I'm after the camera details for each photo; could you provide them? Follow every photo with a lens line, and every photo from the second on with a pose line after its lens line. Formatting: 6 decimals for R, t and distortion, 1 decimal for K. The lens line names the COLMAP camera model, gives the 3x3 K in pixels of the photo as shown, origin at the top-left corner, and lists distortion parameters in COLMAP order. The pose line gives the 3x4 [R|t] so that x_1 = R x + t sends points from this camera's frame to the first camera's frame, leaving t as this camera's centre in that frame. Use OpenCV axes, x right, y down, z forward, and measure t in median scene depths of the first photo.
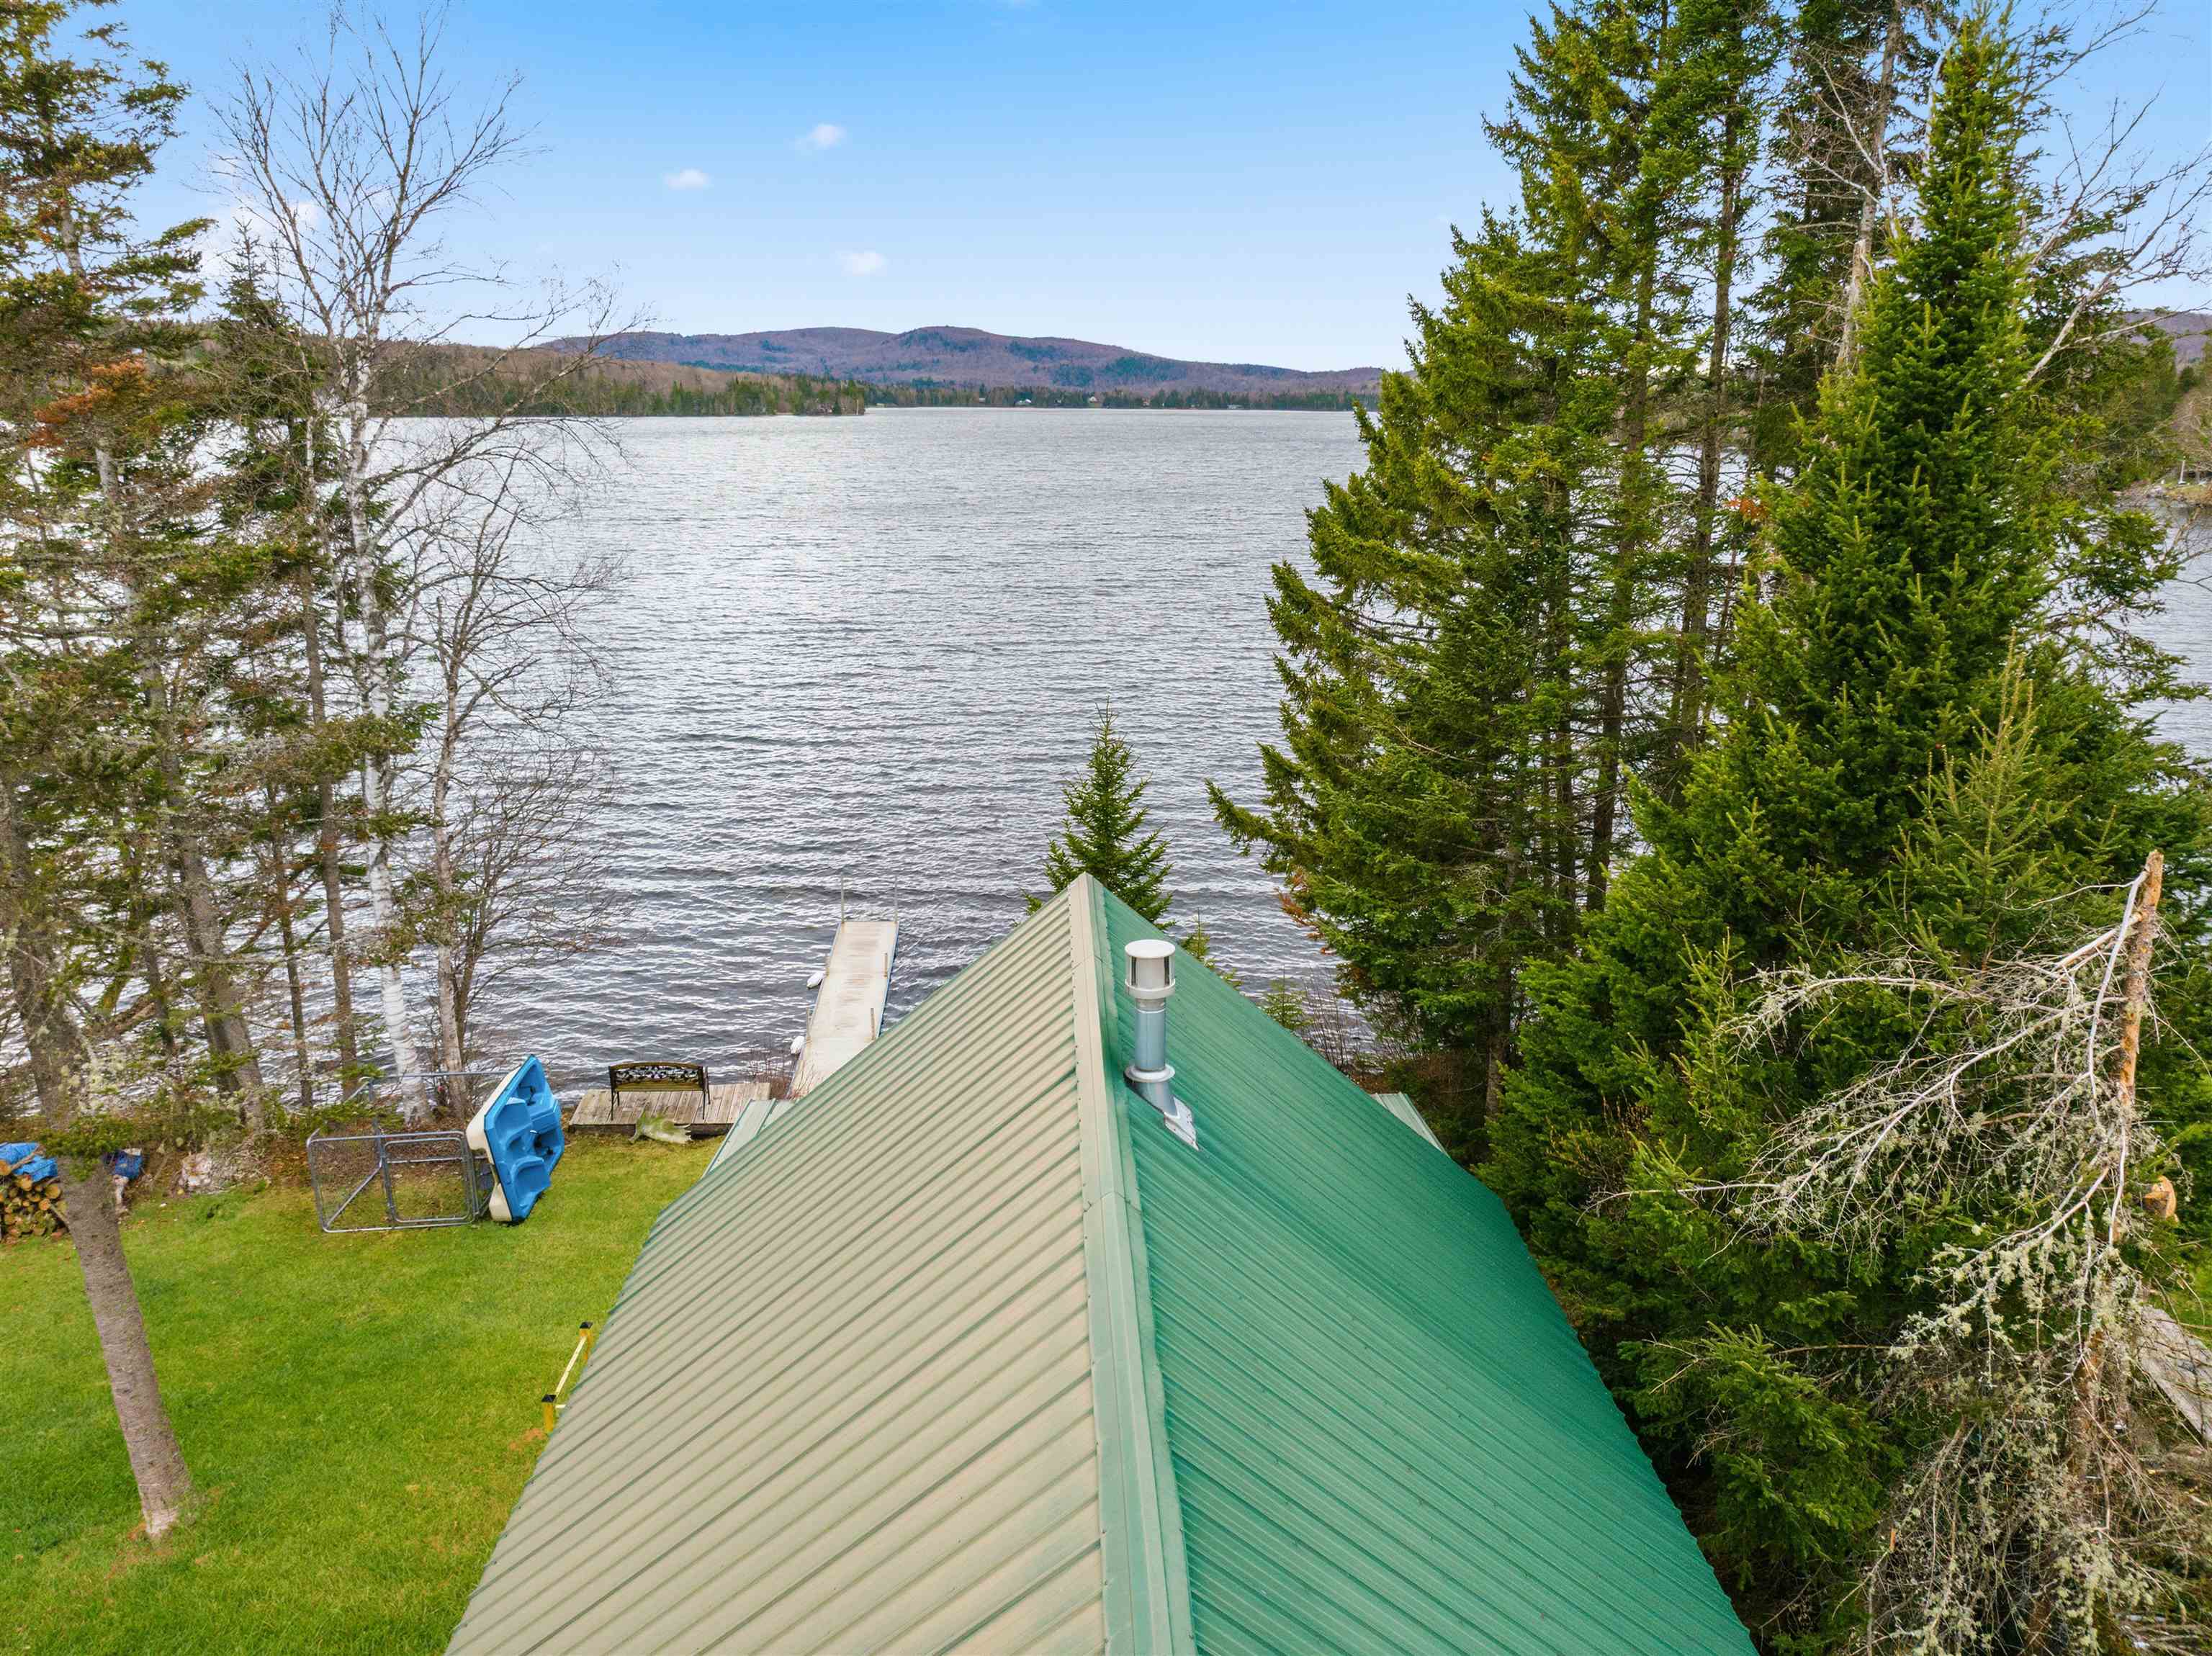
lens RADIAL K [[1559.0, 0, 1115.6], [0, 1559.0, 821.3], [0, 0, 1]] dist [-0.041508, 0.005839]
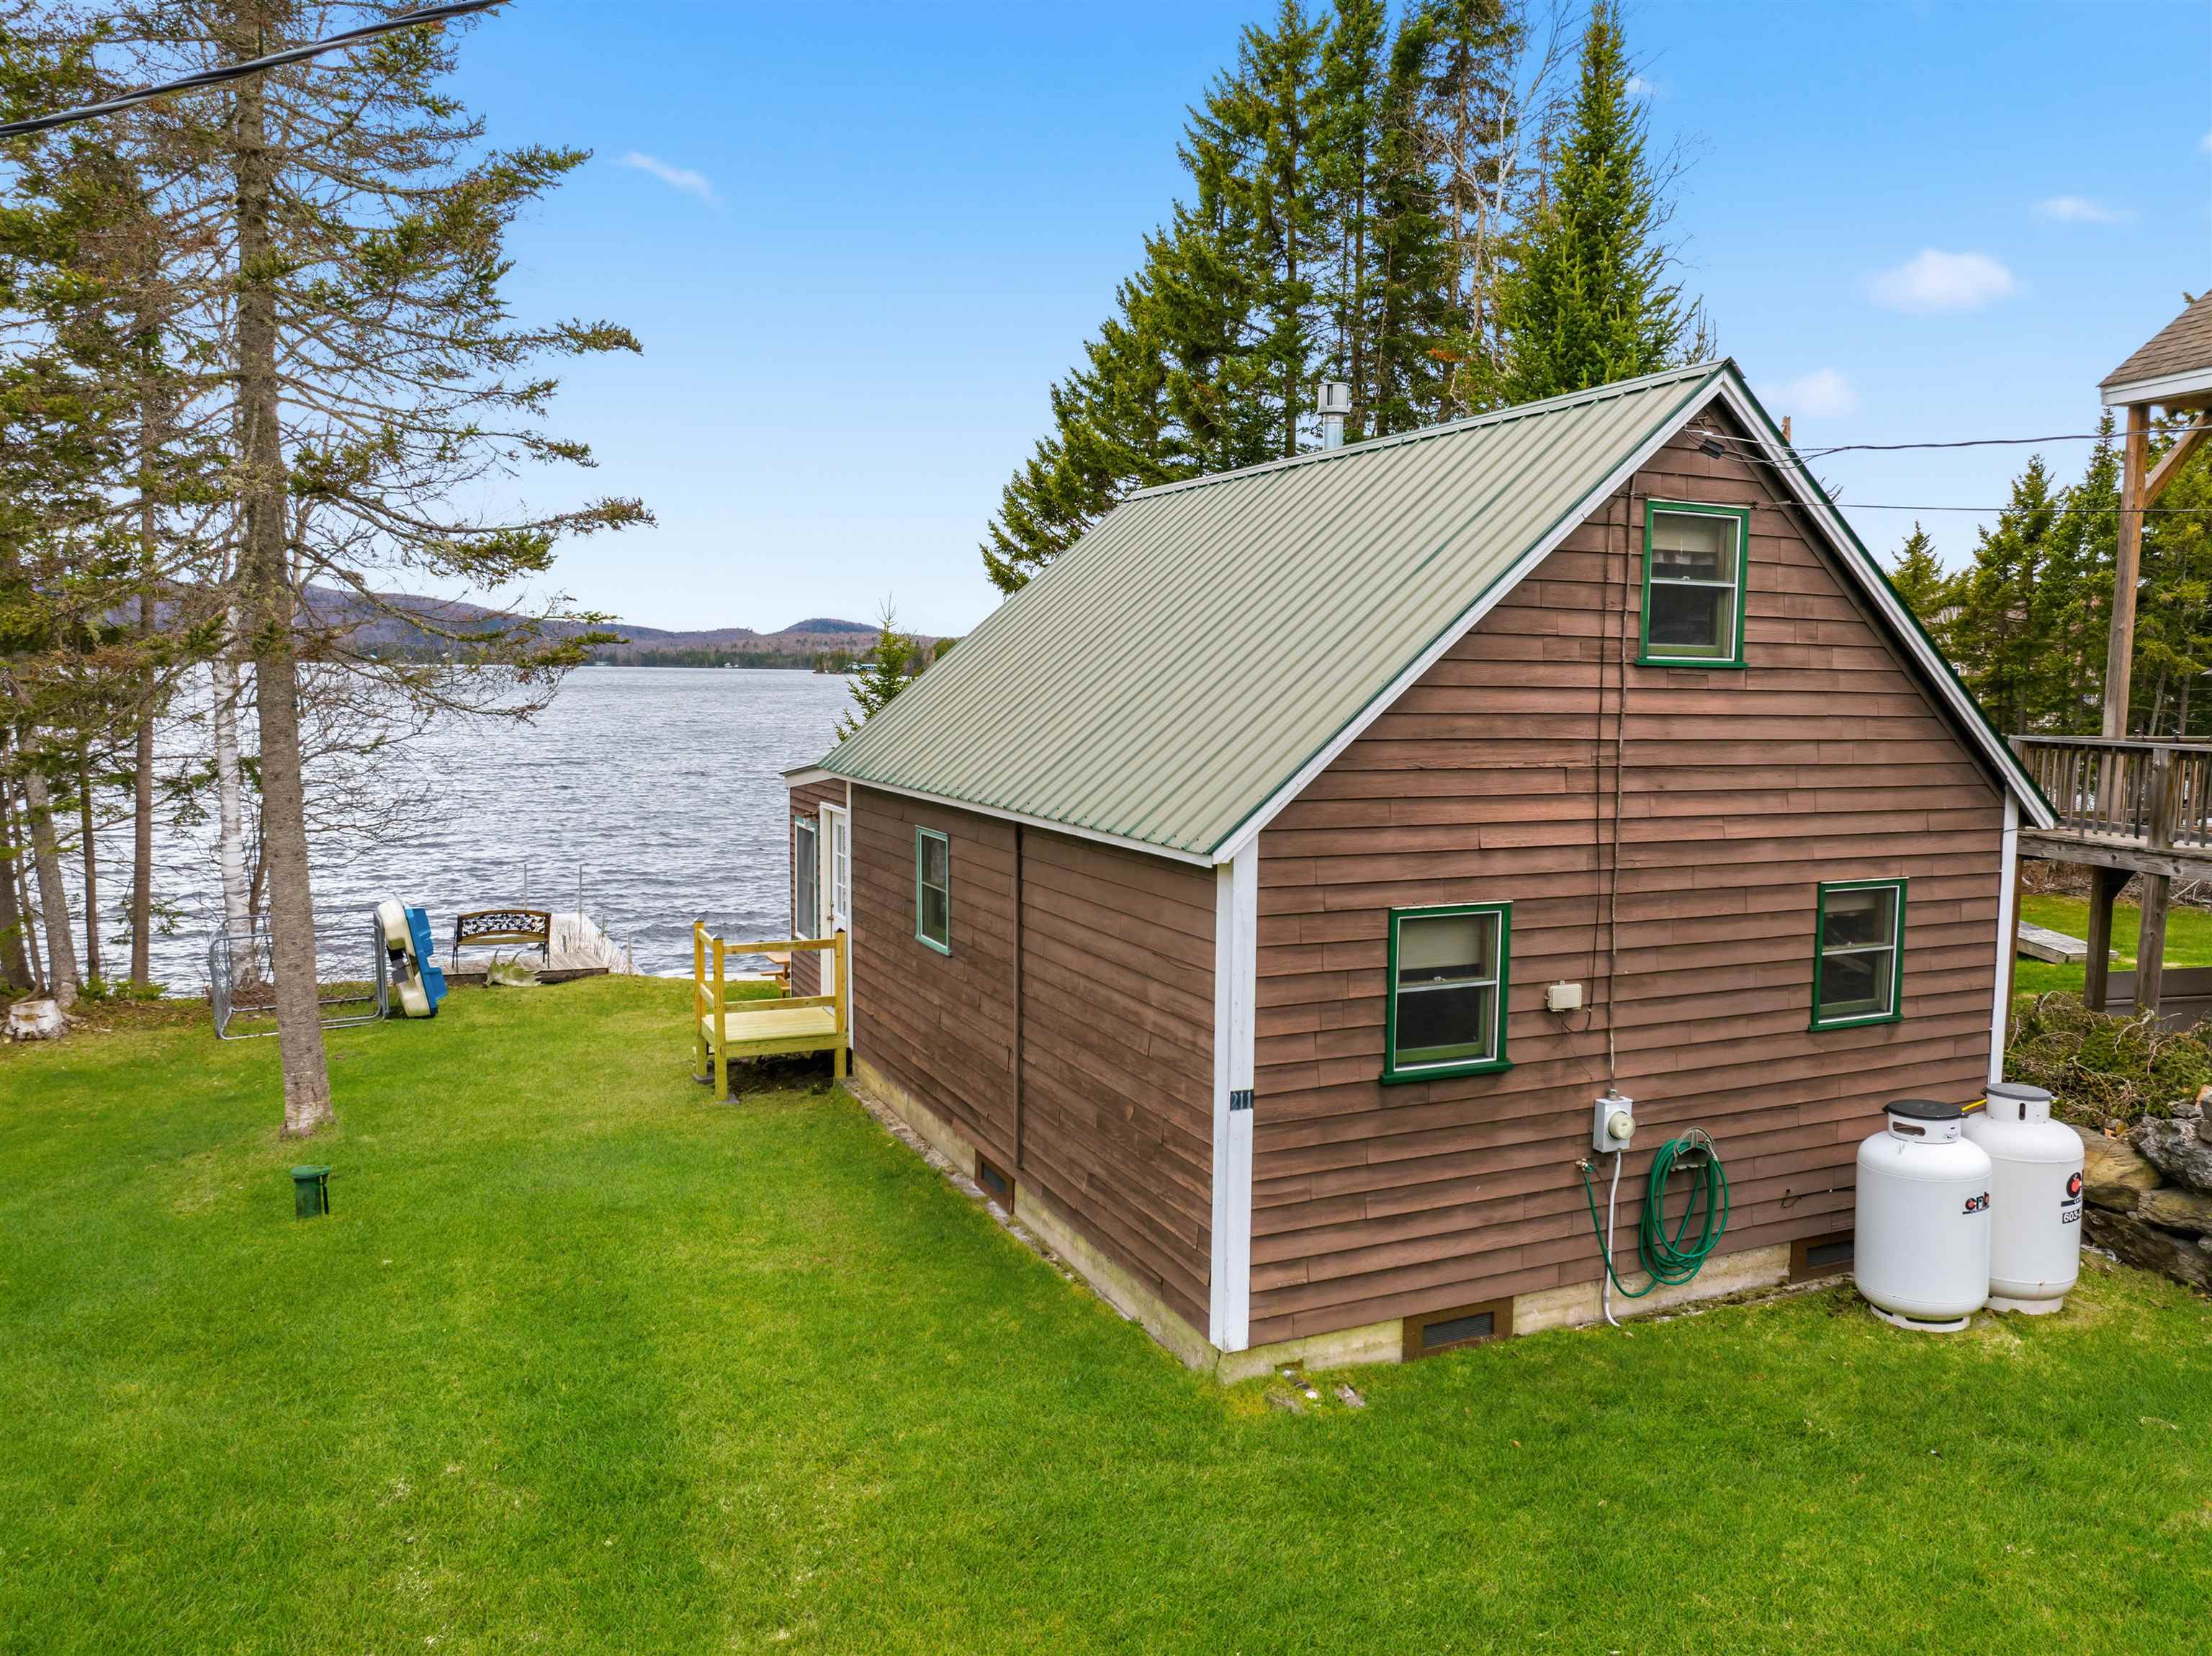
lens RADIAL K [[1559.0, 0, 1114.7], [0, 1559.0, 821.9], [0, 0, 1]] dist [-0.041508, 0.005839]
pose [[0.923246, -0.034206, 0.382684, -0.303614], [0.095546, 0.985180, -0.142448, 0.273756], [-0.372140, 0.168078, 0.912832, -0.107676]]
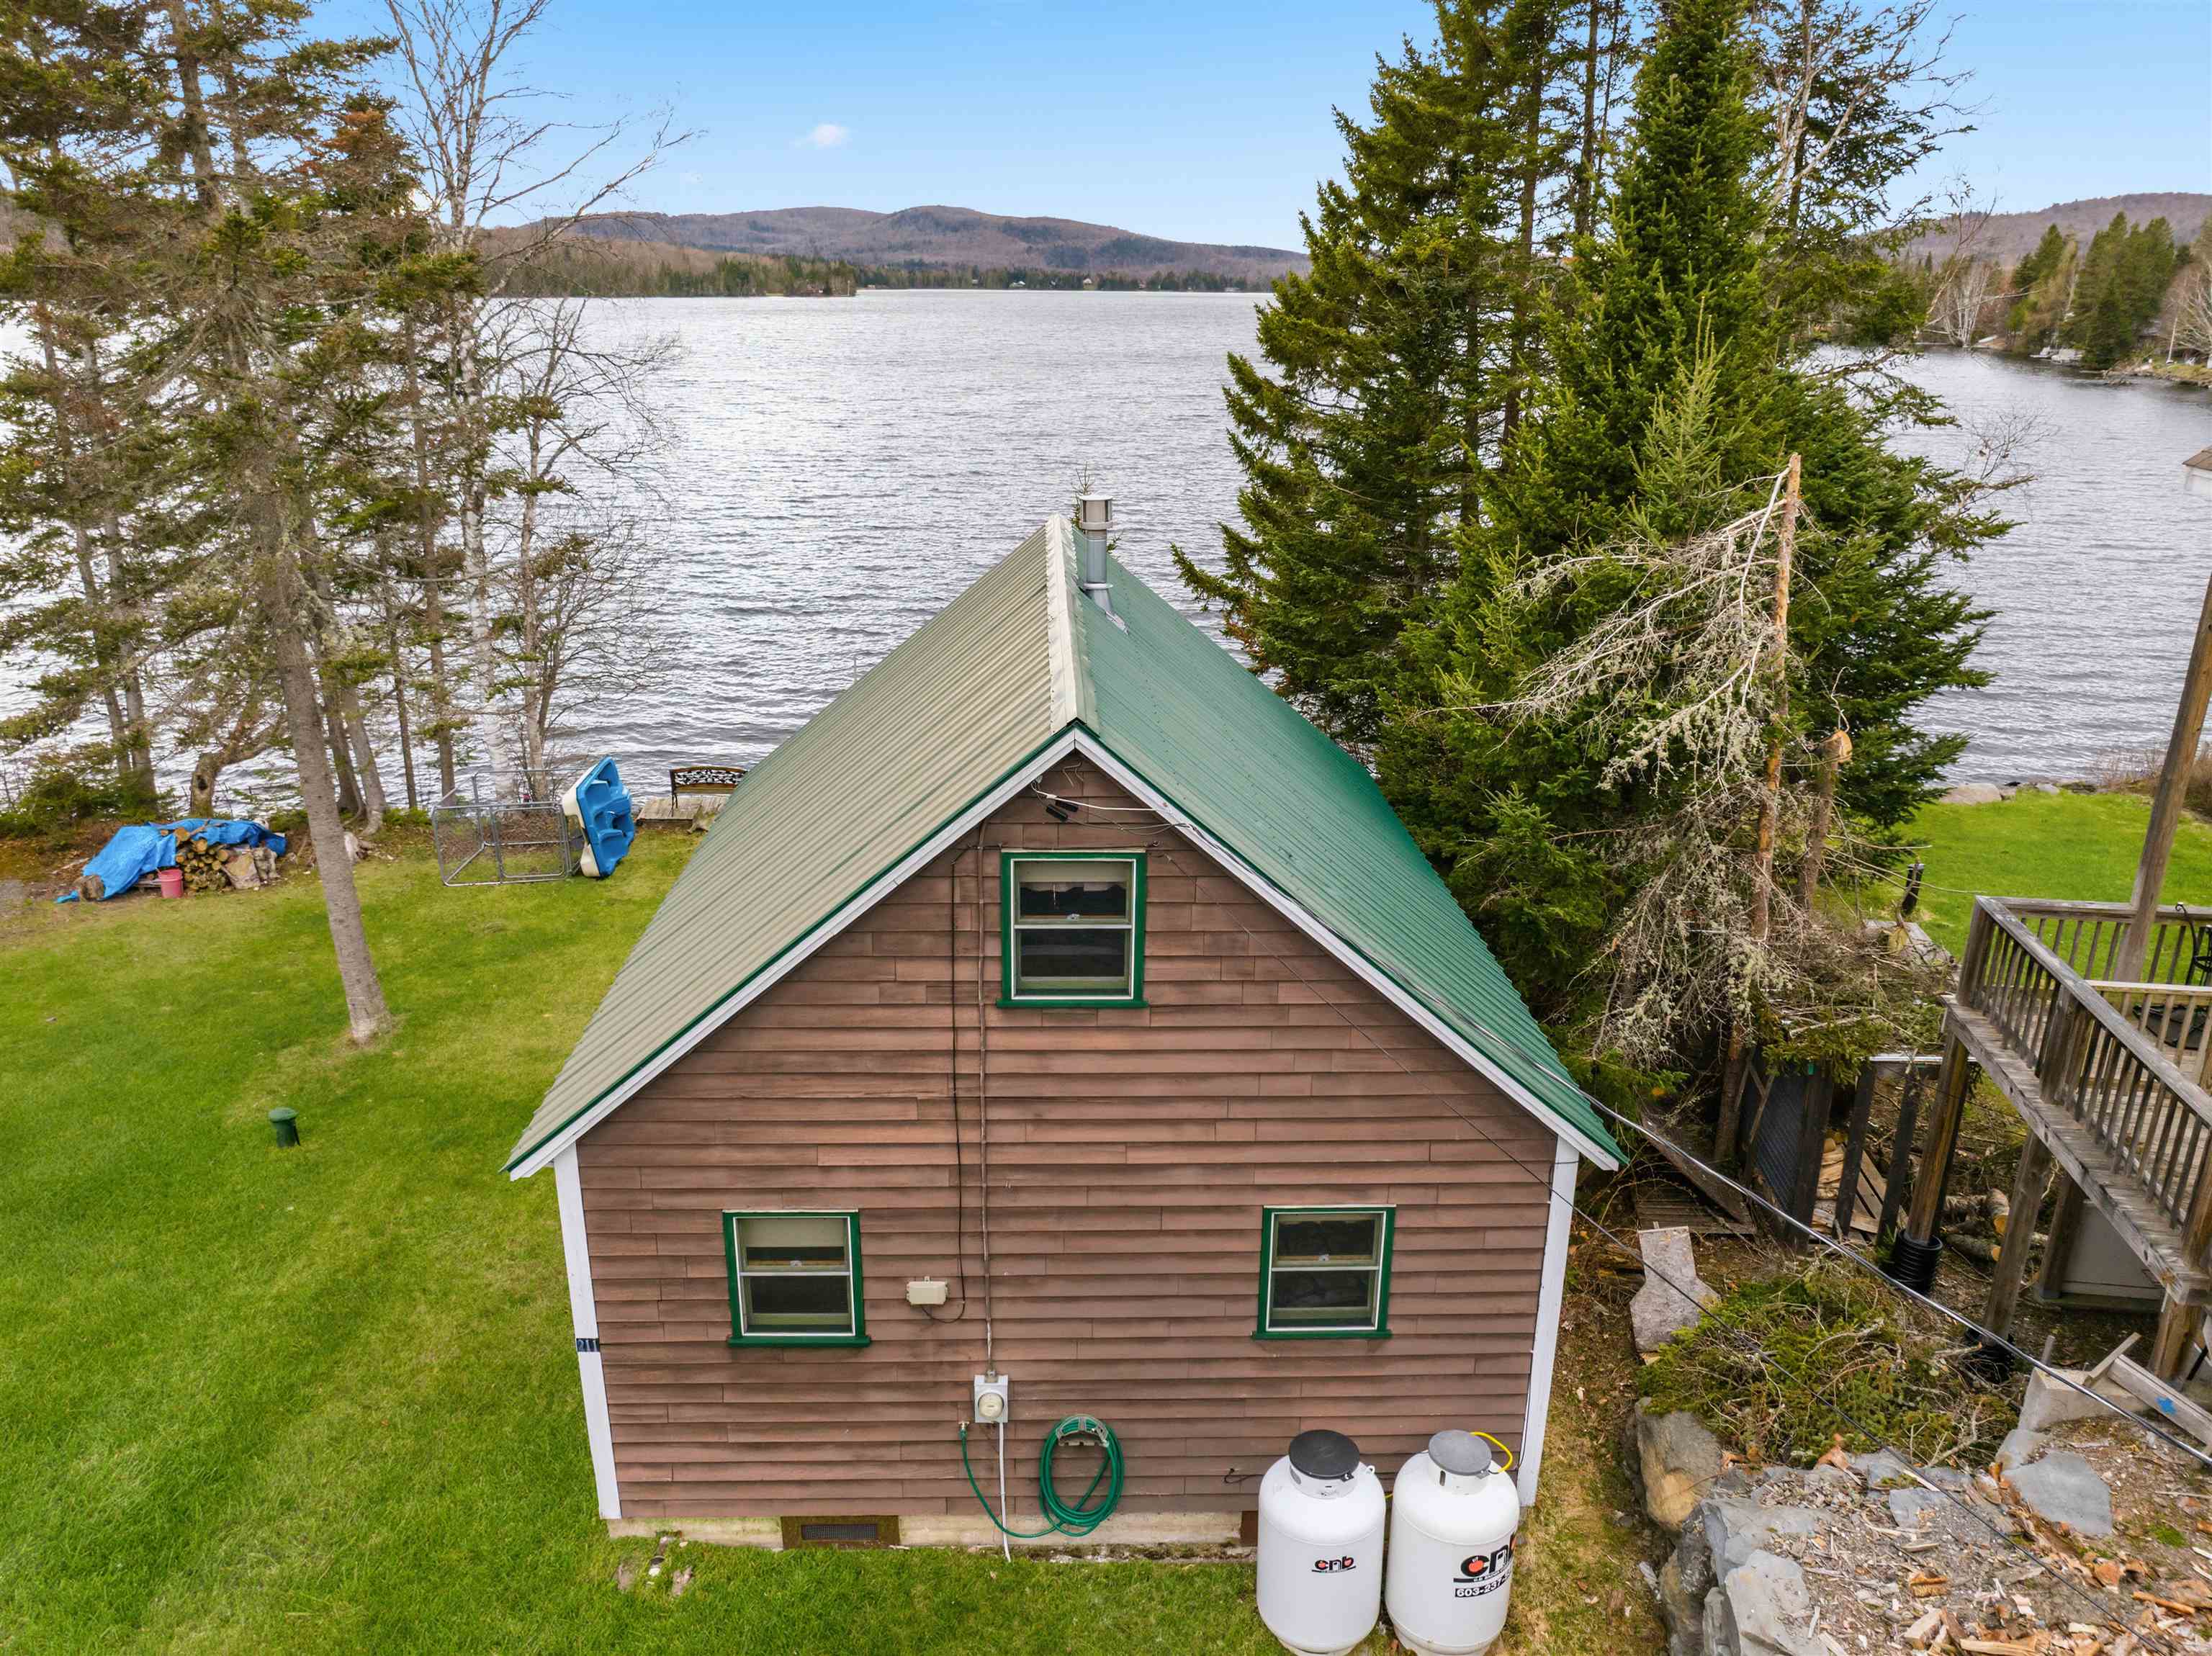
lens RADIAL K [[1559.0, 0, 1113.9], [0, 1559.0, 820.6], [0, 0, 1]] dist [-0.041508, 0.005839]
pose [[0.999997, 0.000893, 0.002084, 0.013982], [-0.001035, 0.997629, 0.068807, 0.109588], [-0.002018, -0.068809, 0.997628, -0.195697]]
